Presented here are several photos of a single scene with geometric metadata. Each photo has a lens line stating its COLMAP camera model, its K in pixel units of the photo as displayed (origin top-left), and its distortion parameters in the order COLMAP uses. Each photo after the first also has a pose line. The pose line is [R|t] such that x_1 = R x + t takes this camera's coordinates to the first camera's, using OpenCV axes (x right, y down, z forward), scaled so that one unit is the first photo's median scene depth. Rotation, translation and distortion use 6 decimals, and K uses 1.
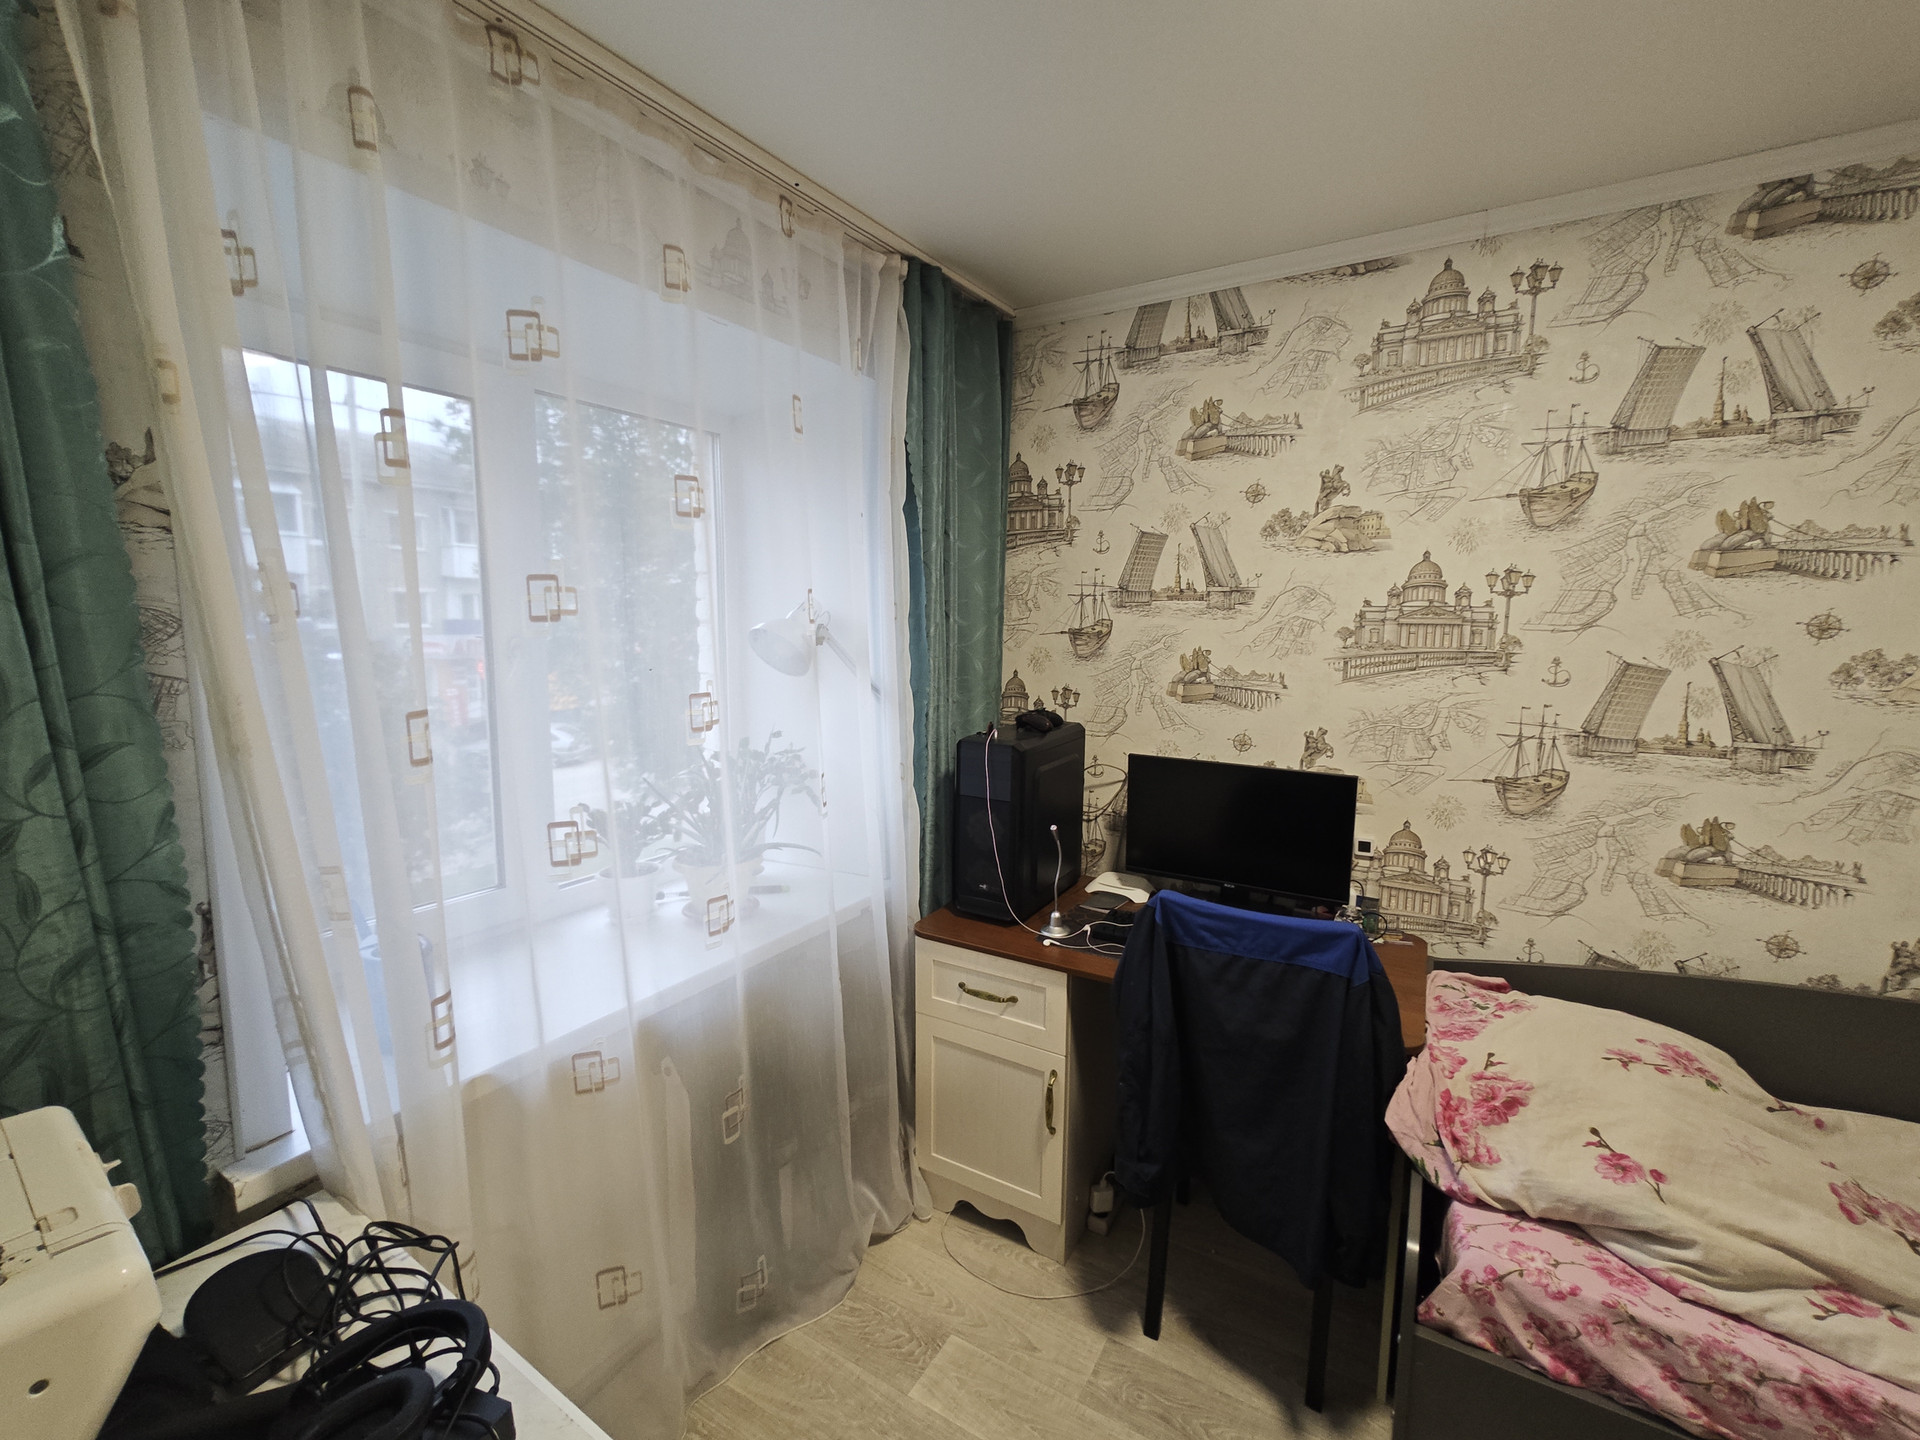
lens RADIAL K [[834.3, 0, 958.6], [0, 834.3, 720.5], [0, 0, 1]] dist [0.002954, 0.000681]
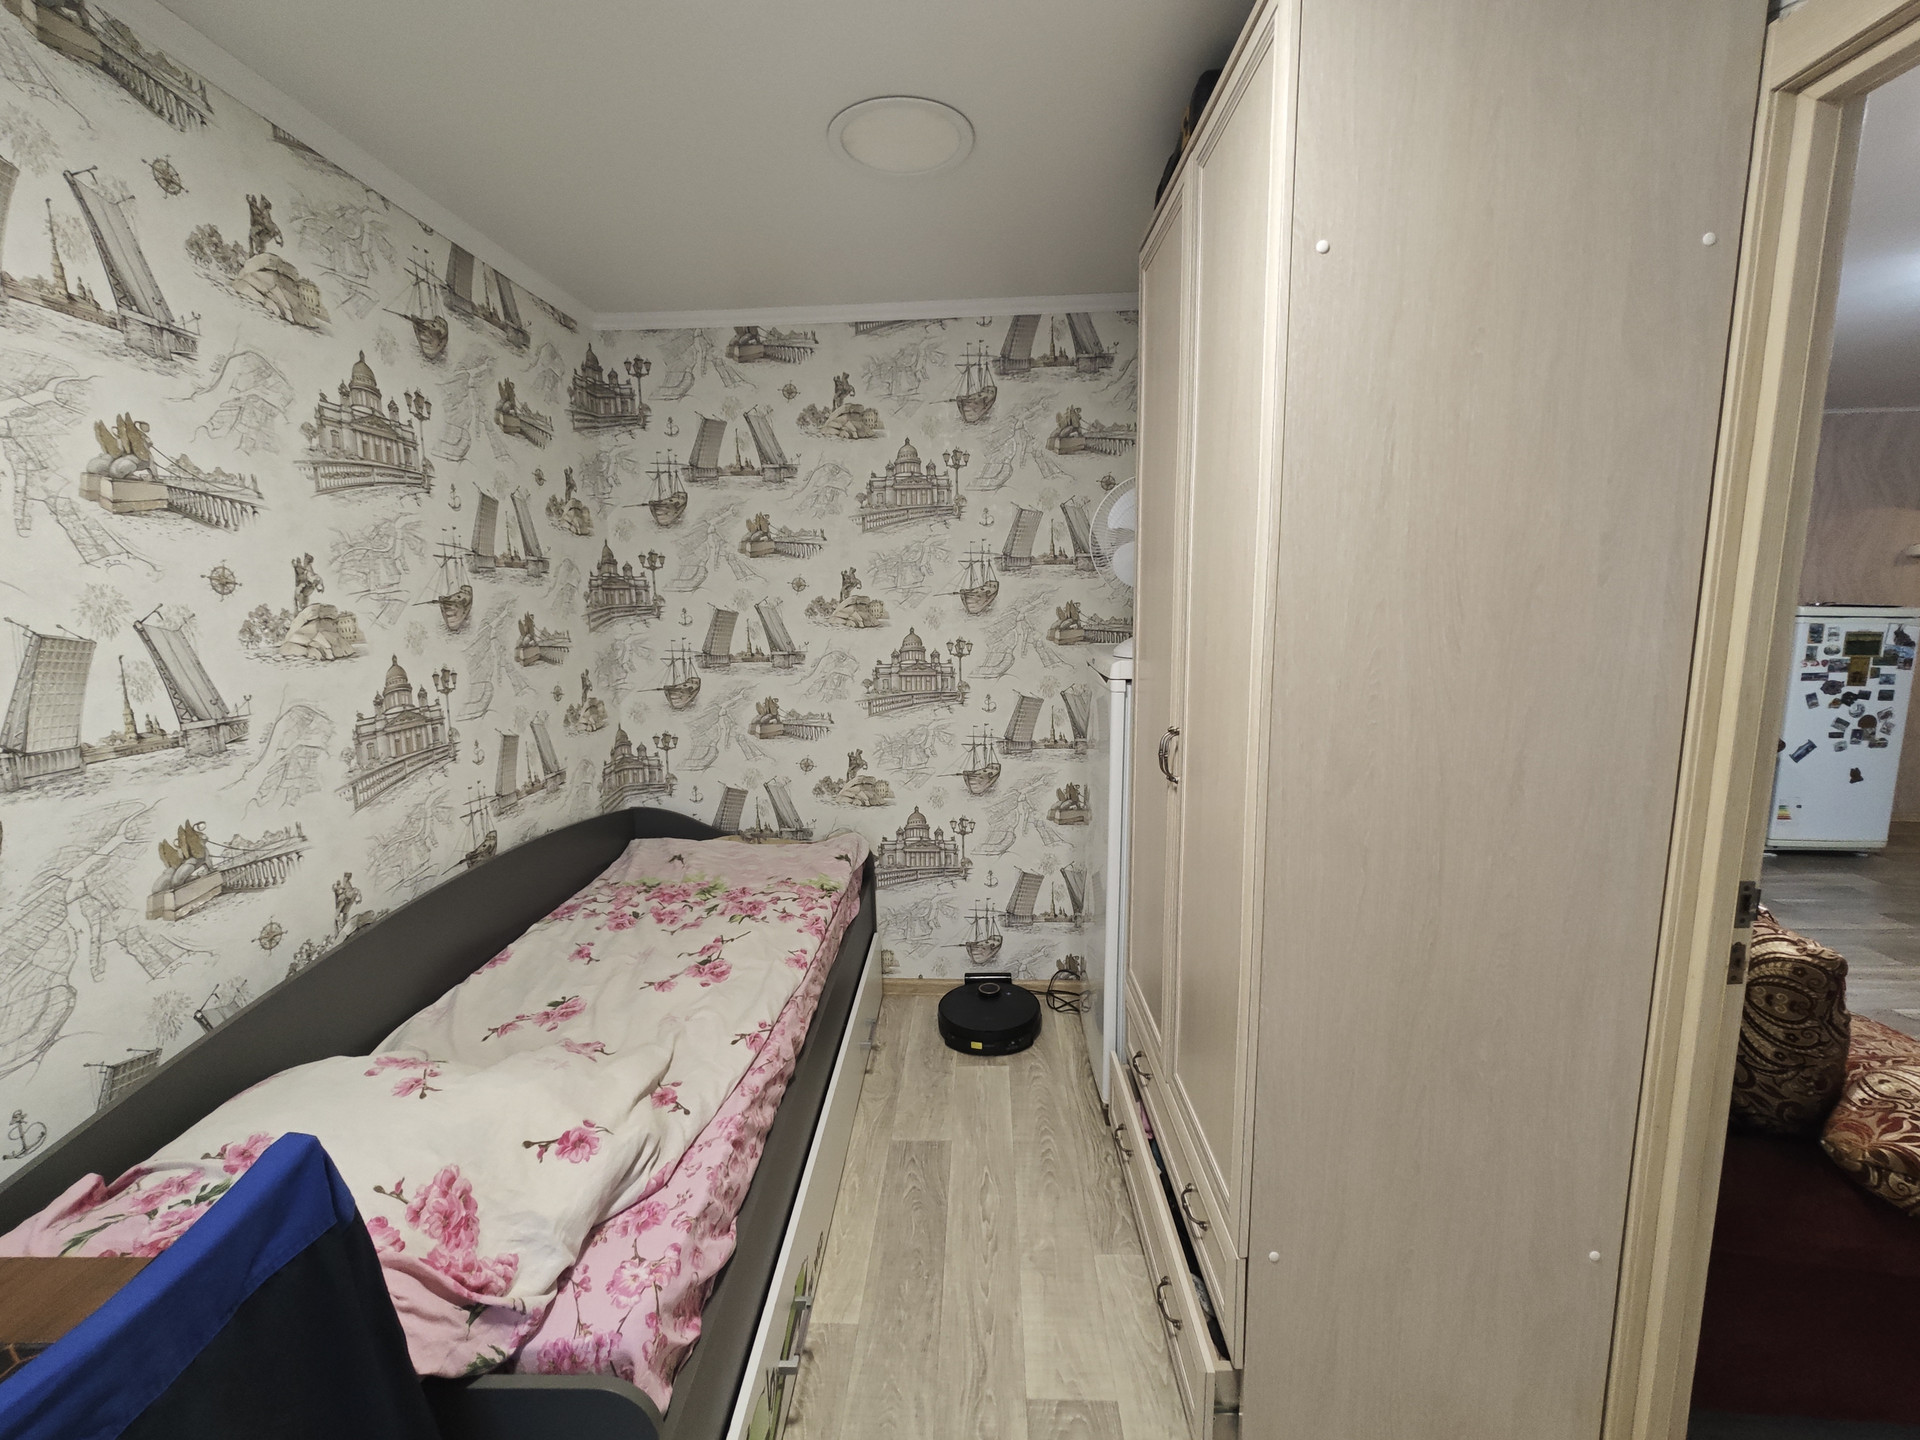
lens RADIAL K [[834.3, 0, 958.1], [0, 834.3, 716.0], [0, 0, 1]] dist [0.002954, 0.000681]
pose [[-0.498749, -0.123954, 0.857837, -0.136073], [0.116334, 0.971192, 0.207971, -0.063880], [-0.858904, 0.203521, -0.469961, 0.749149]]
